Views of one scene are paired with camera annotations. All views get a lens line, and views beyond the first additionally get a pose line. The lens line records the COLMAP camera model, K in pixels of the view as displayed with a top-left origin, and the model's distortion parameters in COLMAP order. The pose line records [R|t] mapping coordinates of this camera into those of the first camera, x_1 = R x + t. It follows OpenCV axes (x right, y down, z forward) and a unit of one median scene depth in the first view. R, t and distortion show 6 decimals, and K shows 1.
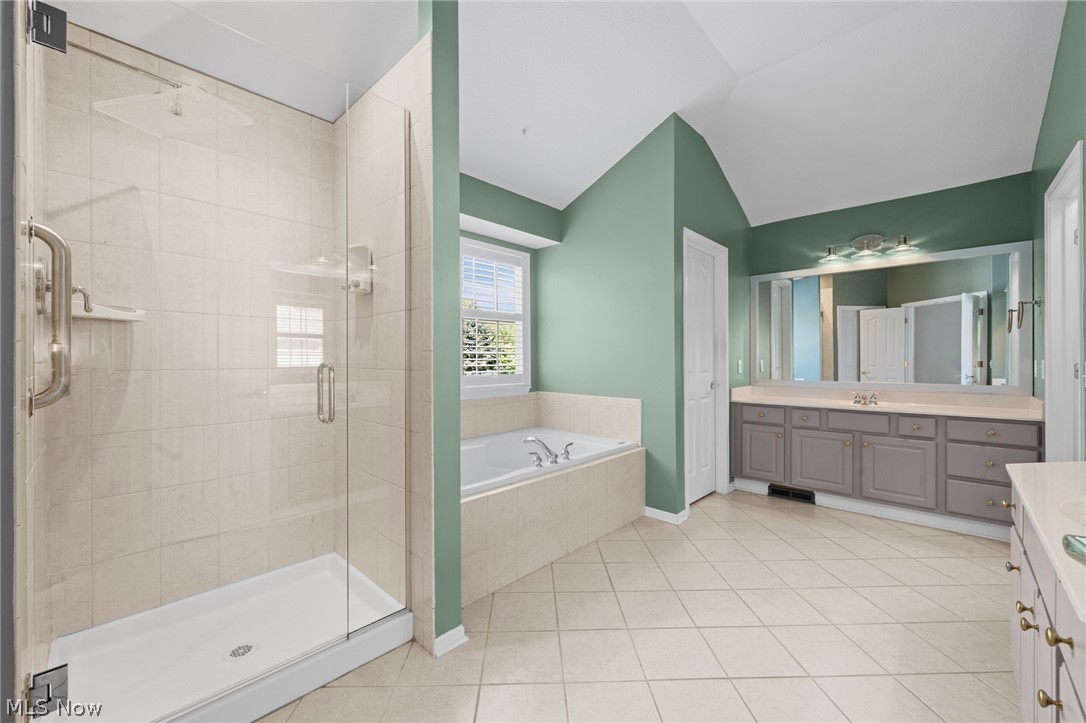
lens RADIAL K [[429.5, 0, 547.2], [0, 429.5, 359.7], [0, 0, 1]] dist [-0.001853, -0.000245]
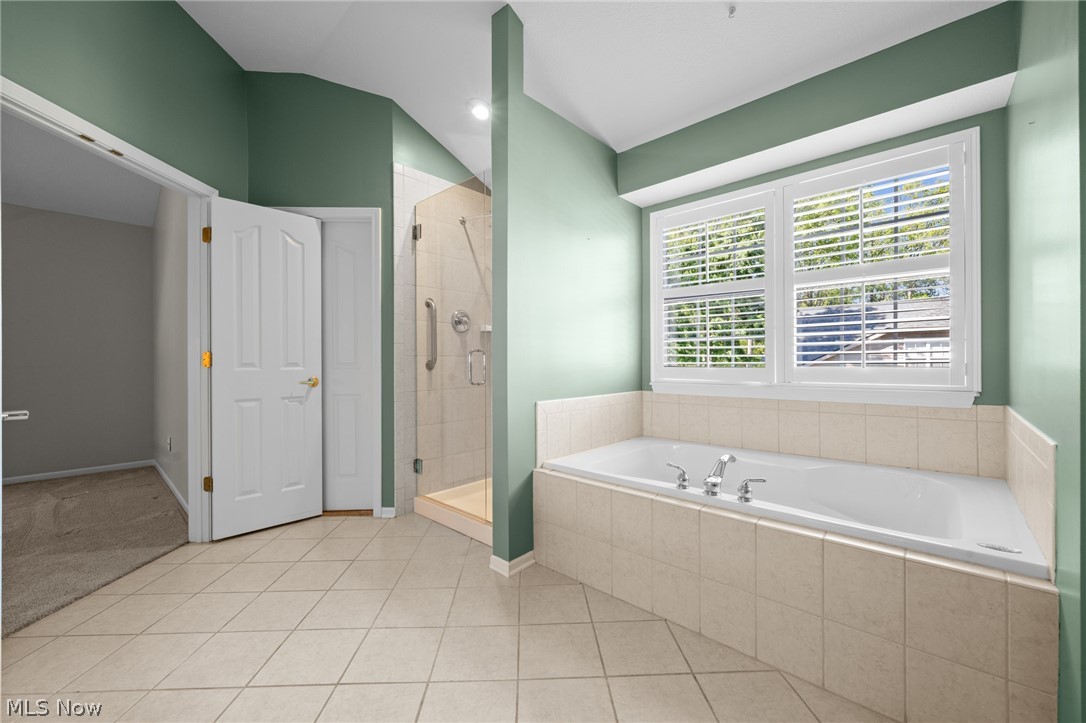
lens RADIAL K [[429.5, 0, 542.1], [0, 429.5, 358.8], [0, 0, 1]] dist [-0.001853, -0.000245]
pose [[0.013407, 0.009074, -0.999869, 0.712641], [0.010314, 0.999904, 0.009213, 0.019720], [0.999857, -0.010436, 0.013312, 0.759412]]
